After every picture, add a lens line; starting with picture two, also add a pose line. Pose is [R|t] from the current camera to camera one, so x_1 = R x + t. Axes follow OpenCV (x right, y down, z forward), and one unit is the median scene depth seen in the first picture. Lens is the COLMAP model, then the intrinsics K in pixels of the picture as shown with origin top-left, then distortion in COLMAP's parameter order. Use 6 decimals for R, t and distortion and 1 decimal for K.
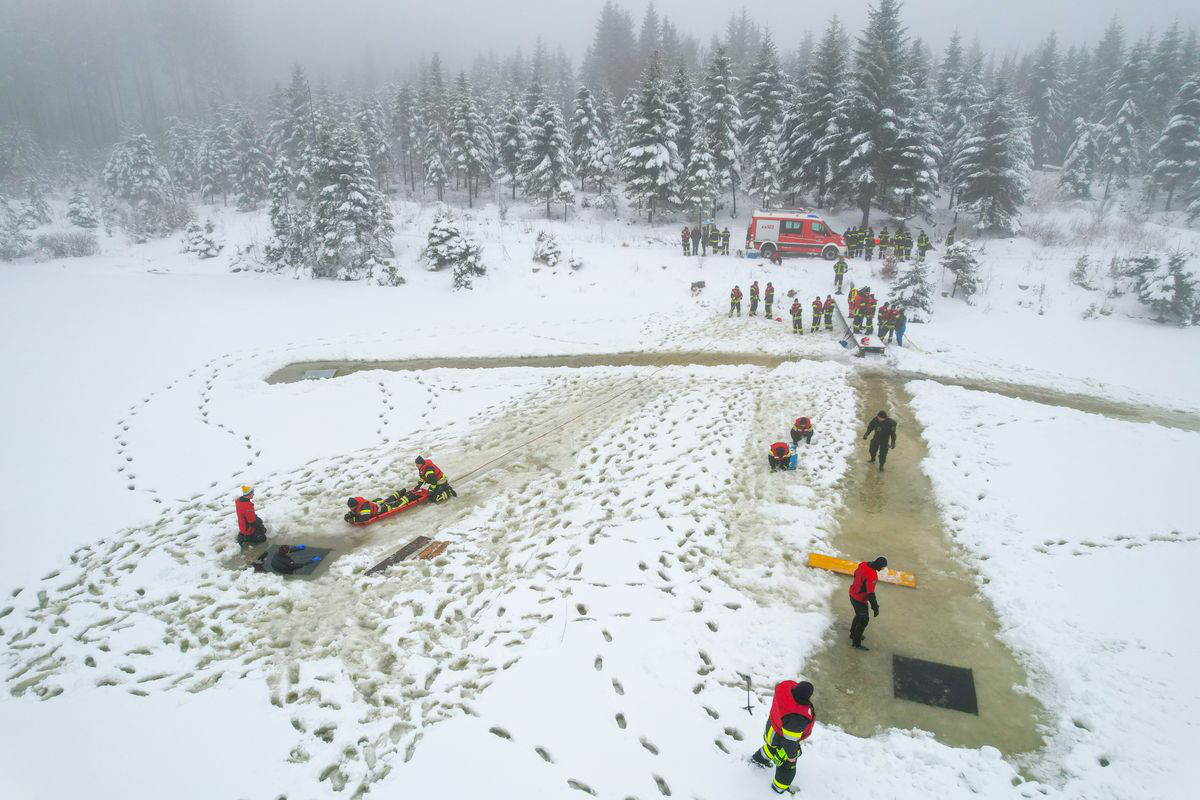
lens RADIAL K [[766.8, 0, 600.0], [0, 766.8, 400.0], [0, 0, 1]] dist [-0.074777, 0.065852]
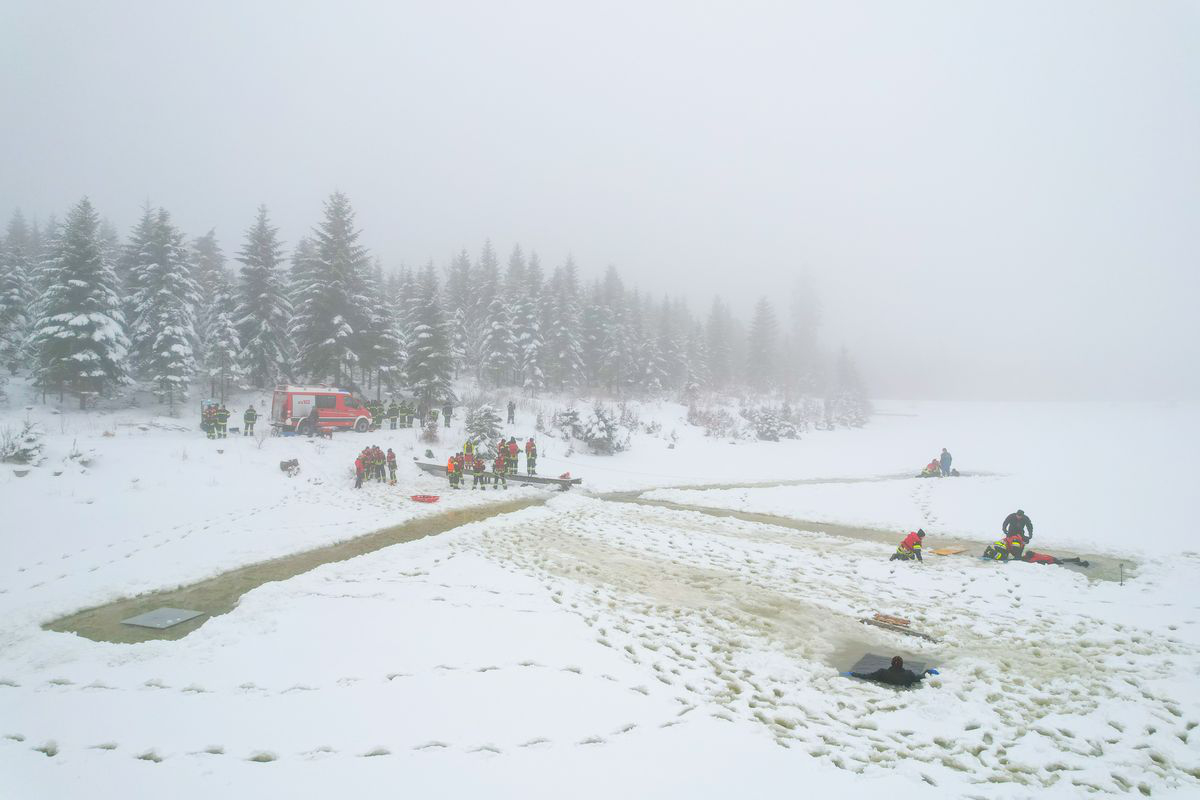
lens RADIAL K [[766.8, 0, 600.0], [0, 766.8, 400.0], [0, 0, 1]] dist [-0.074777, 0.065852]
pose [[0.464805, -0.015117, 0.885284, -0.412912], [0.255562, 0.959590, -0.117793, -0.023551], [-0.847729, 0.280996, 0.449886, 0.247072]]
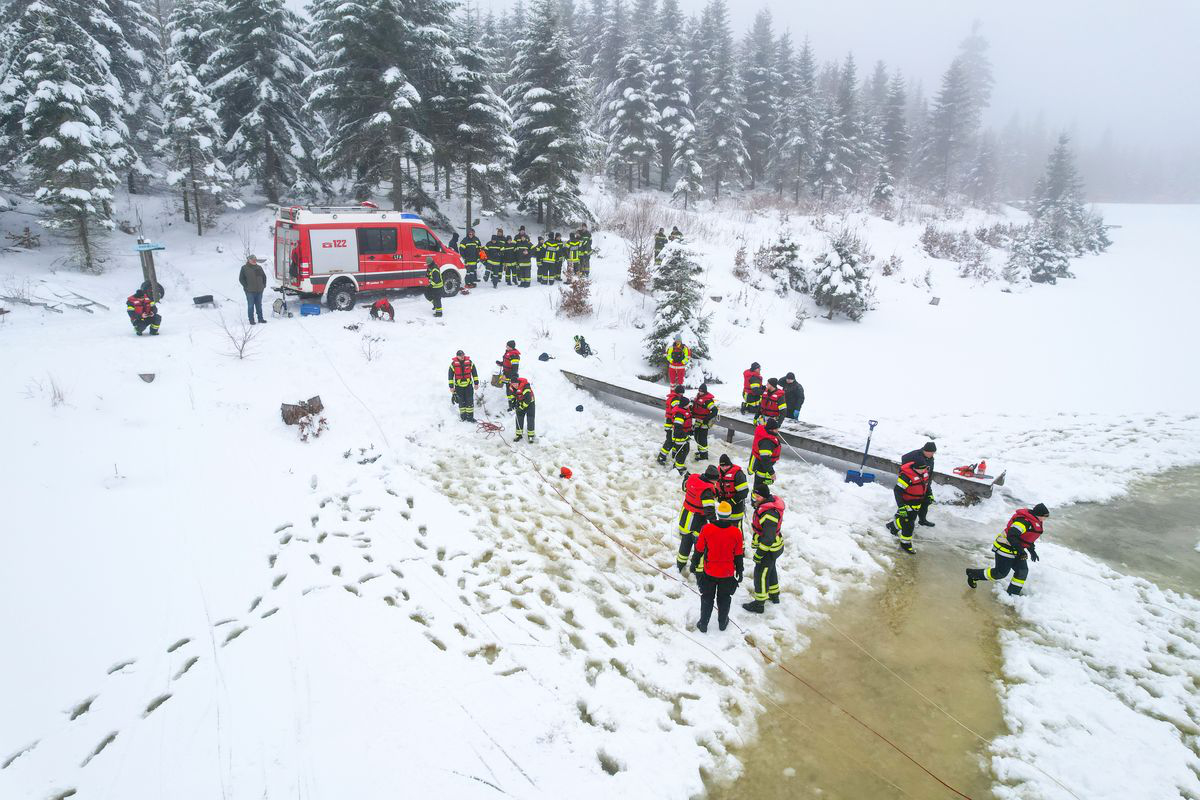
lens RADIAL K [[766.8, 0, 600.0], [0, 766.8, 400.0], [0, 0, 1]] dist [-0.074777, 0.065852]
pose [[0.534710, -0.237308, 0.811030, -0.087204], [0.236992, 0.963354, 0.125631, -0.144482], [-0.811123, 0.125031, 0.571356, 0.571897]]
